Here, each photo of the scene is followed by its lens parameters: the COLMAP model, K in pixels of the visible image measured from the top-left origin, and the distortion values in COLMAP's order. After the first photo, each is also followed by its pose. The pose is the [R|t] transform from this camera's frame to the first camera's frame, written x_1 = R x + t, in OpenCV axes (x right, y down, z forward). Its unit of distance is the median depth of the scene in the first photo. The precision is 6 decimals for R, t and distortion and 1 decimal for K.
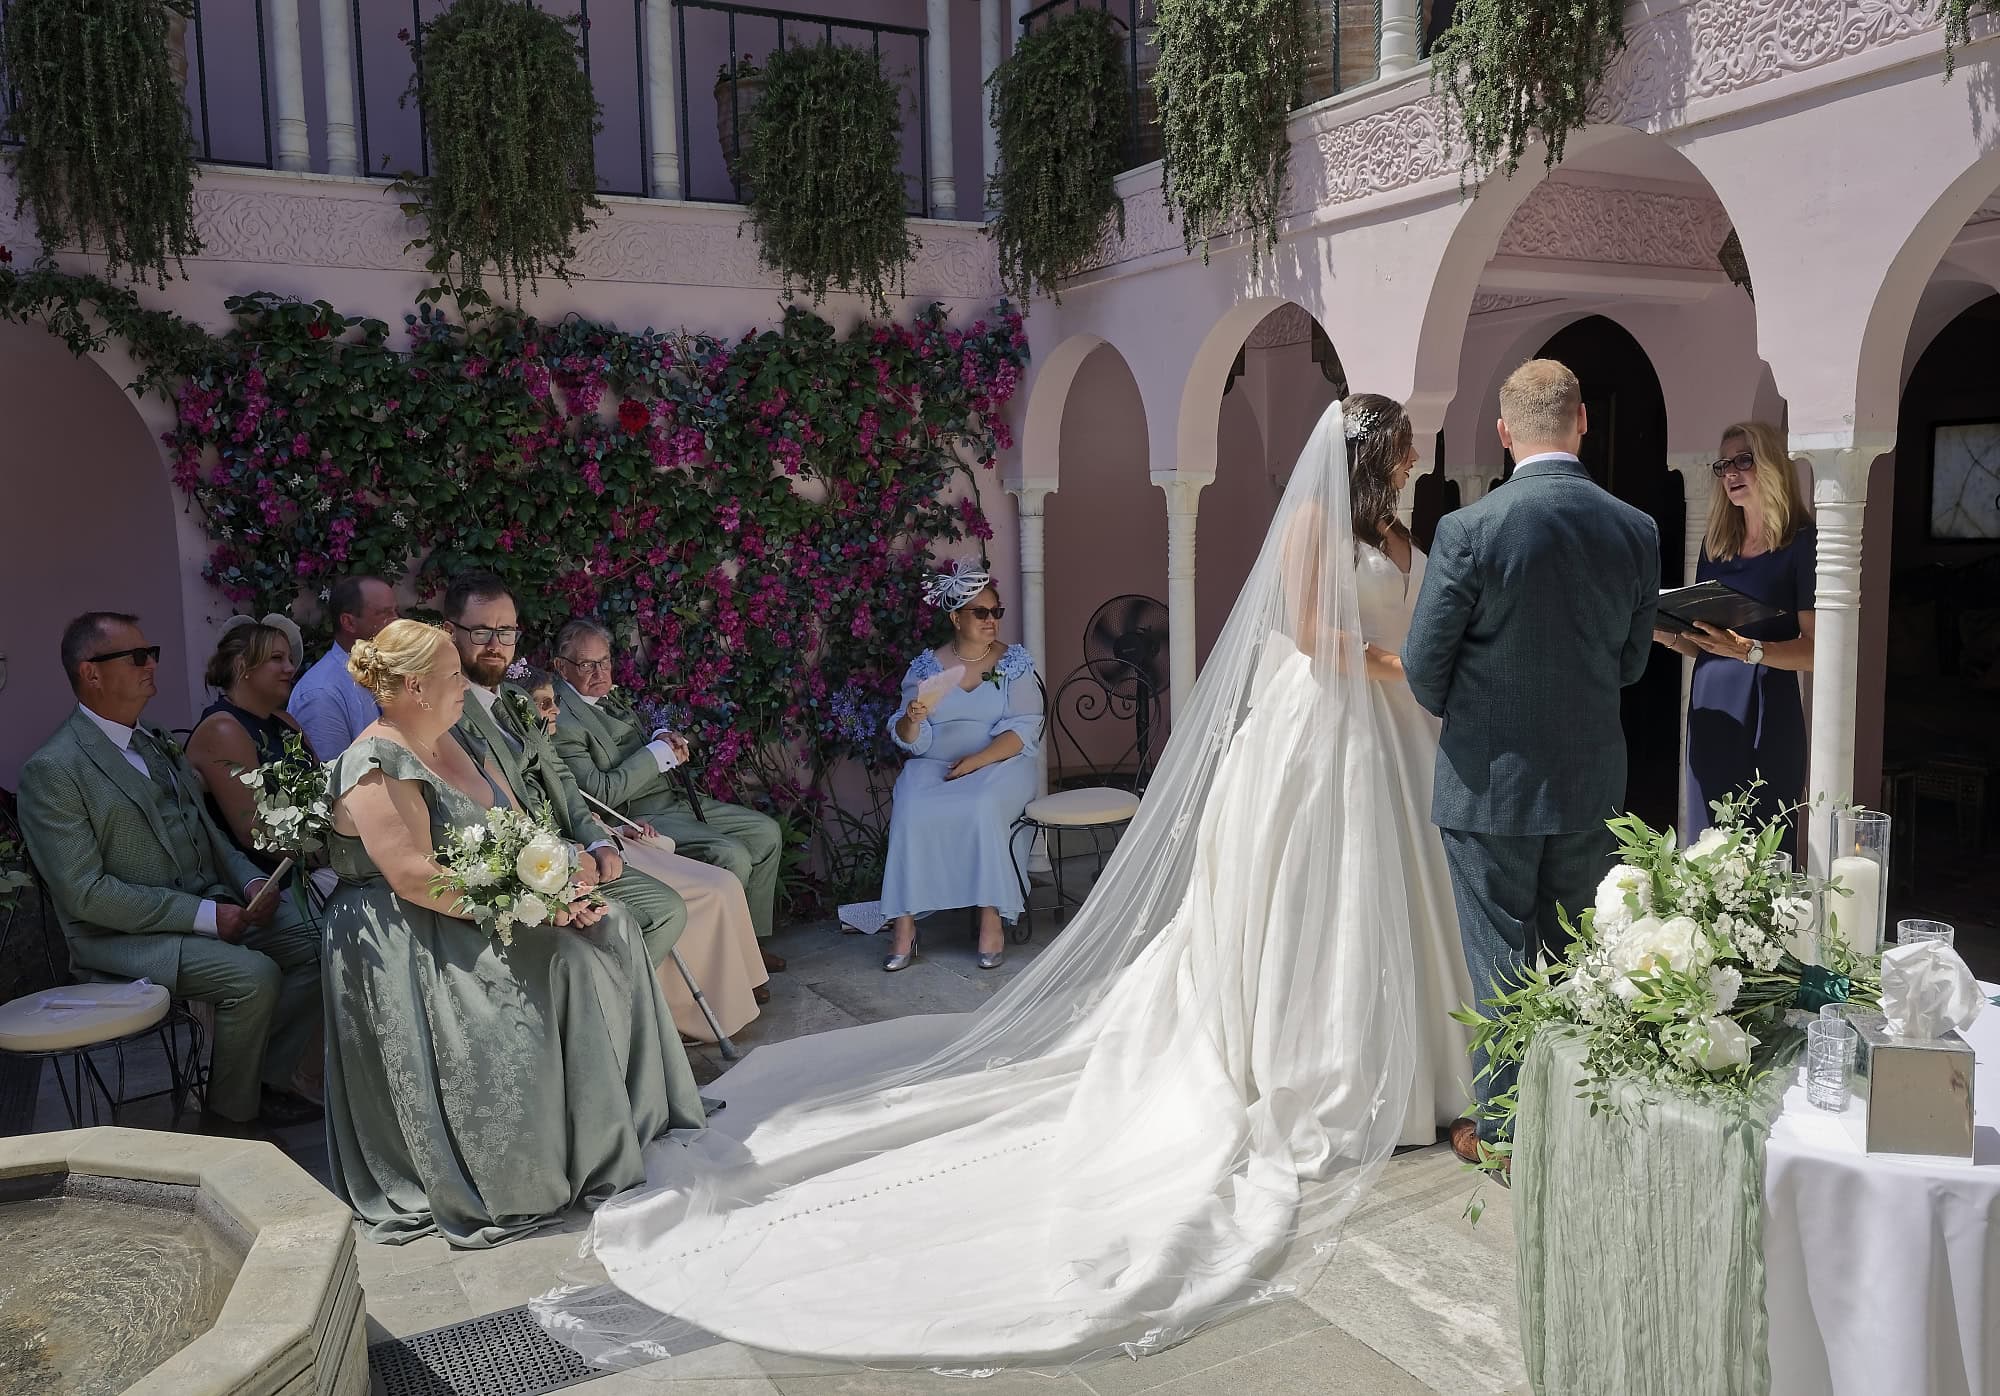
lens RADIAL K [[1610.0, 0, 998.5], [0, 1610.0, 677.8], [0, 0, 1]] dist [-0.003698, -0.009376]
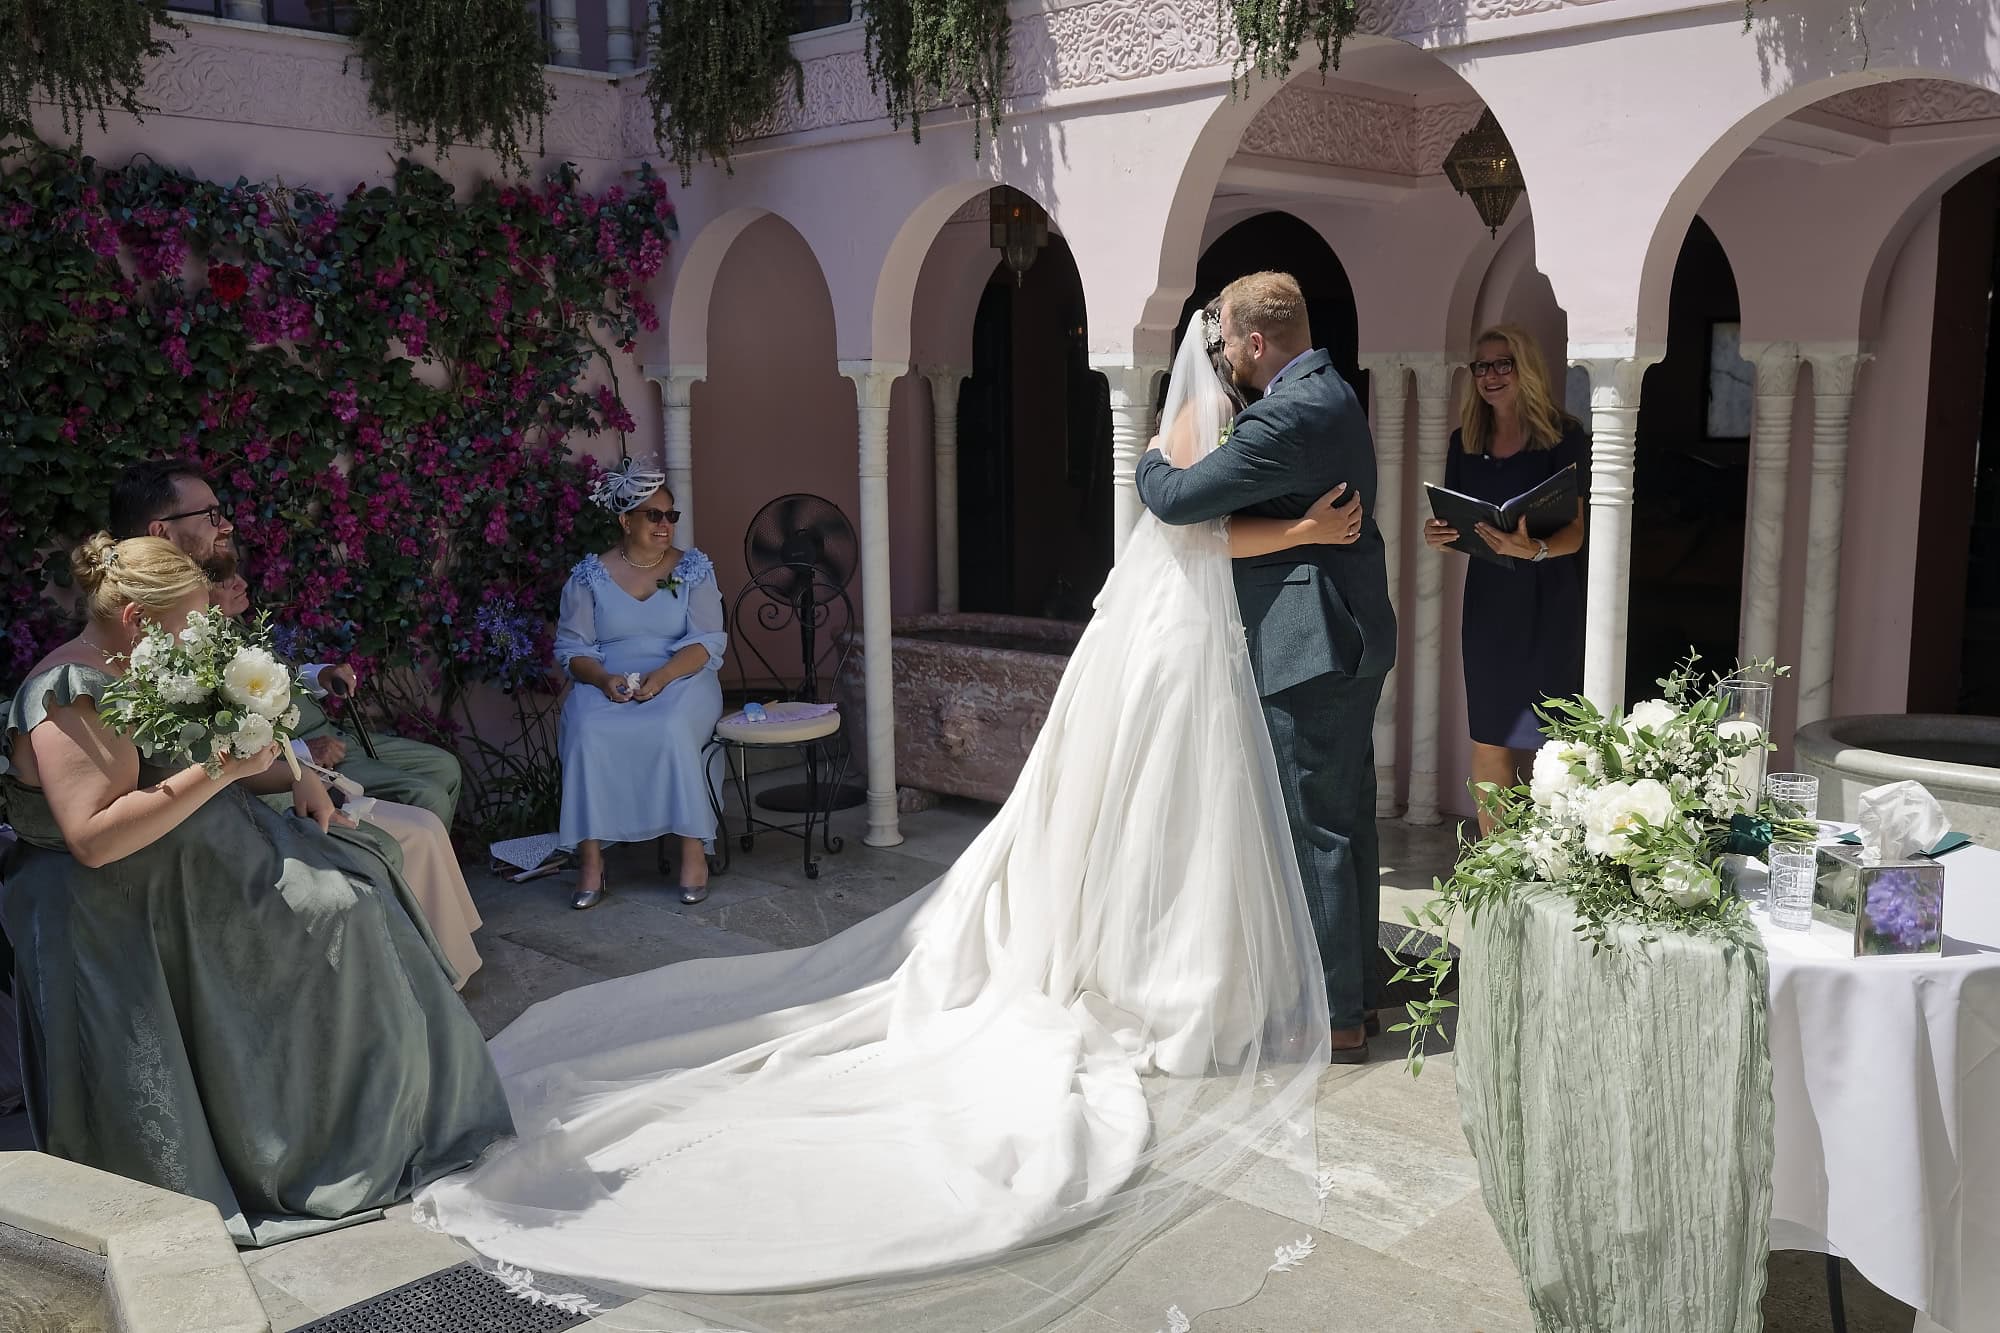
lens RADIAL K [[1810.4, 0, 985.6], [0, 1810.4, 667.7], [0, 0, 1]] dist [-0.001014, 0.000000]
pose [[0.949269, -0.031559, 0.312876, -0.187910], [0.017650, 0.998730, 0.047187, 0.000698], [-0.313968, -0.039271, 0.948621, -0.030227]]
